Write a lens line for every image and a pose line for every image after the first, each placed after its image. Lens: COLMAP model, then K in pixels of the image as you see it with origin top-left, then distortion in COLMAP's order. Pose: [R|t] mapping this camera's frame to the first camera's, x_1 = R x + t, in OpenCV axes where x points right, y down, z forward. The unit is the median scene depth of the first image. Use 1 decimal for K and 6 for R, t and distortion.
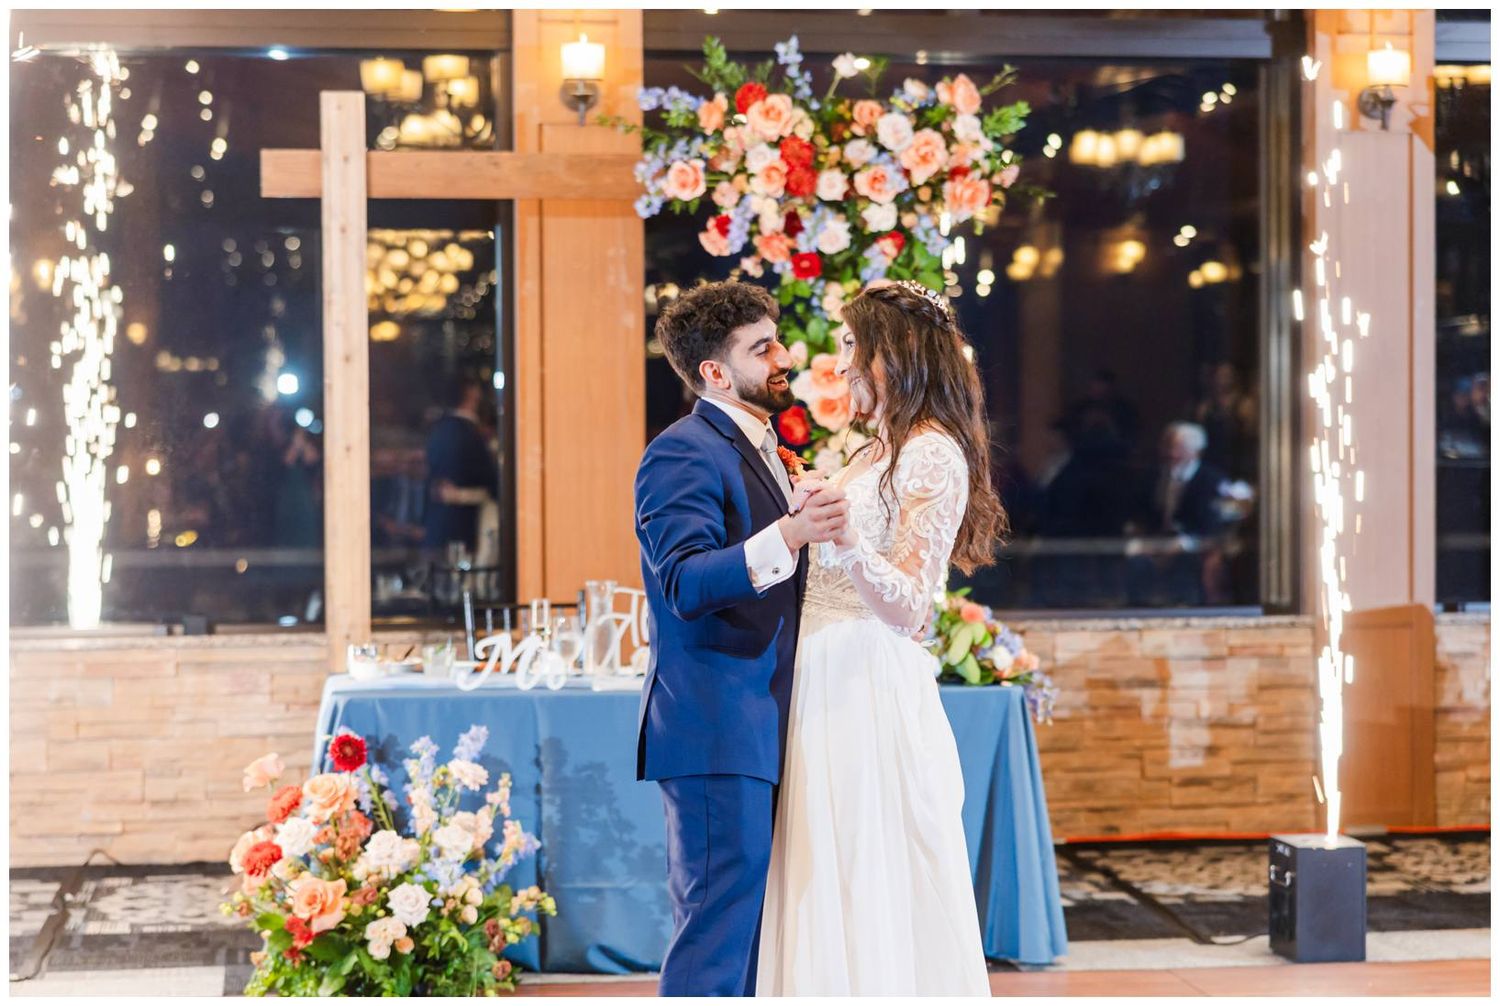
lens RADIAL K [[2966.4, 0, 746.1], [0, 2966.4, 495.2], [0, 0, 1]] dist [0.028866, 0.000000]
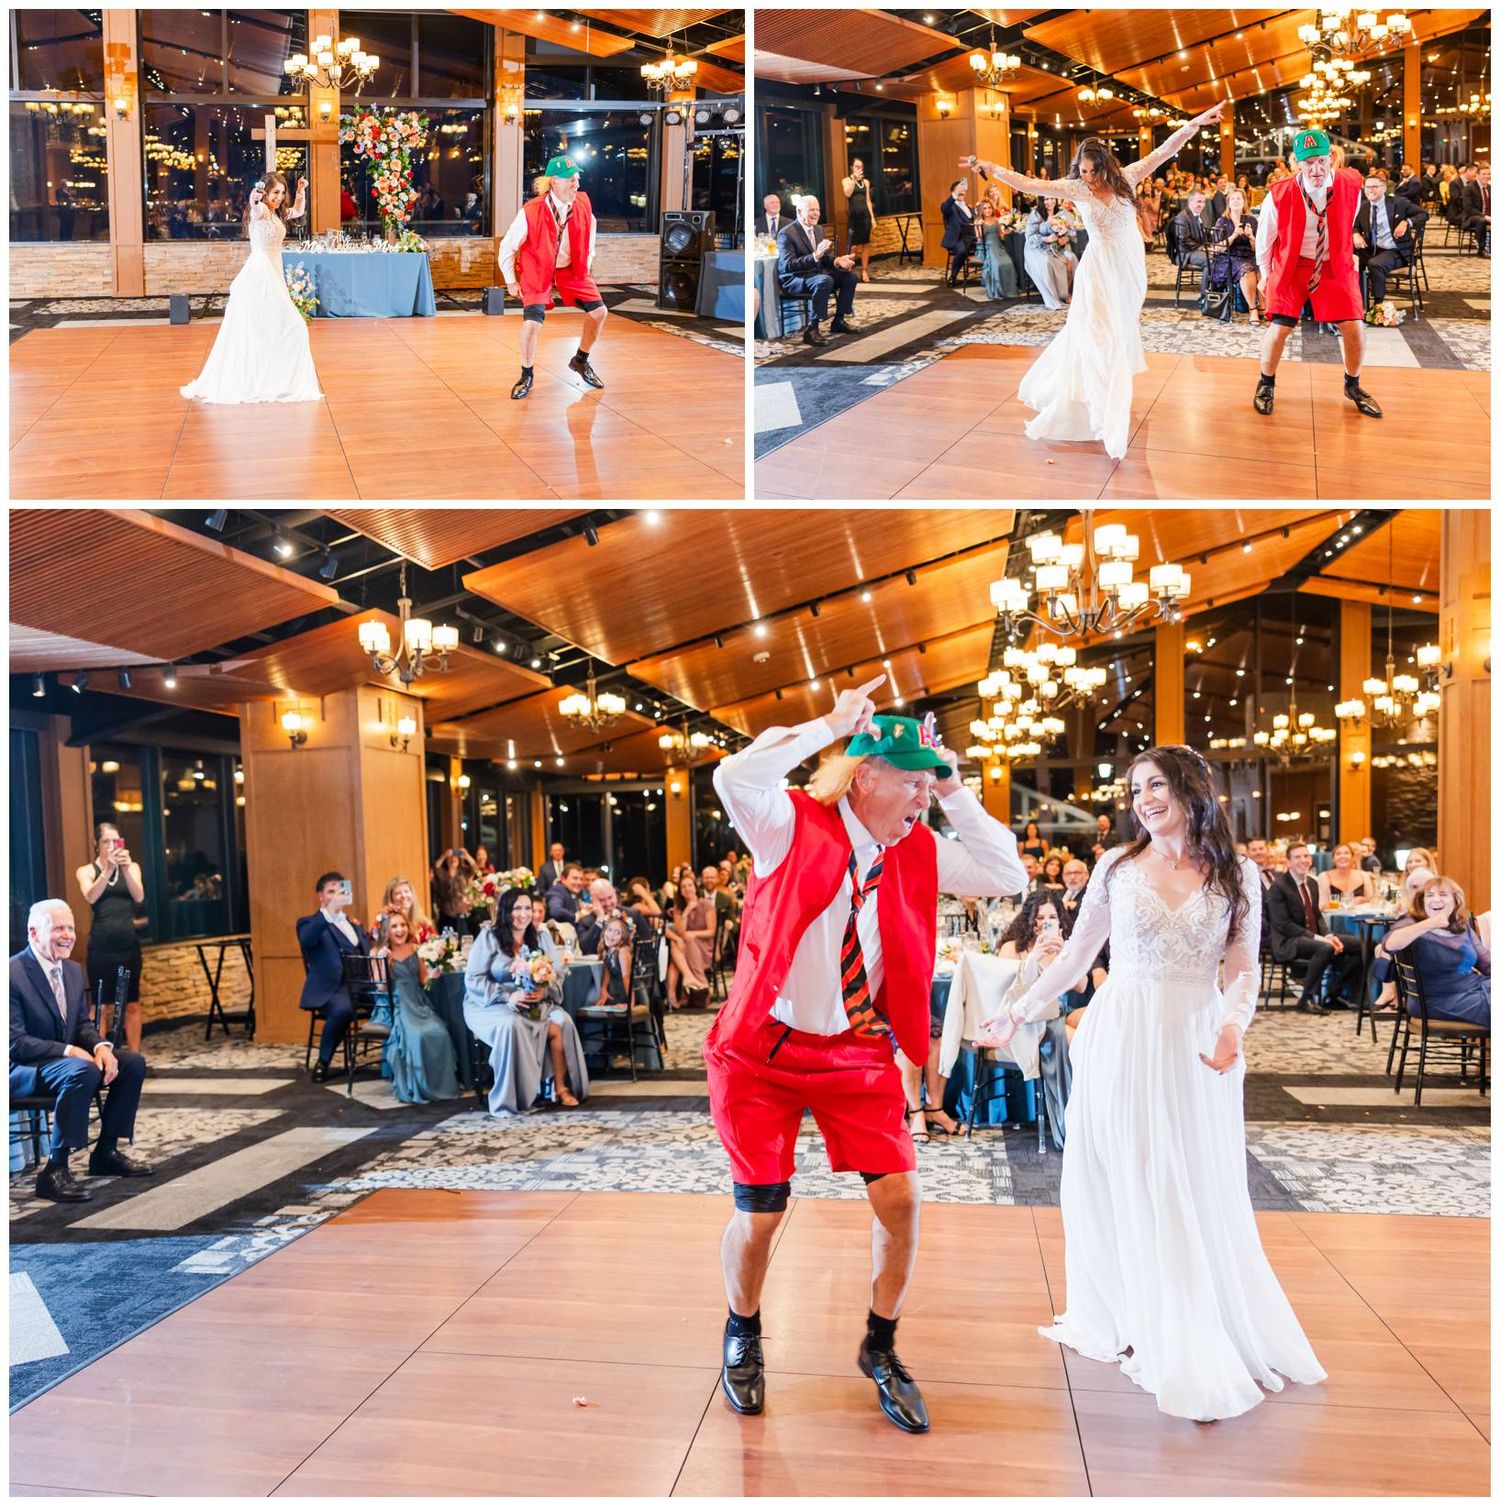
lens RADIAL K [[3746.5, 0, 742.6], [0, 3746.5, 757.3], [0, 0, 1]] dist [0.025172, 0.000000]
pose [[0.999991, 0.001872, -0.003900, 0.575170], [-0.001717, 0.999226, 0.039298, 0.583013], [0.003970, -0.039291, 0.999220, -4.495088]]
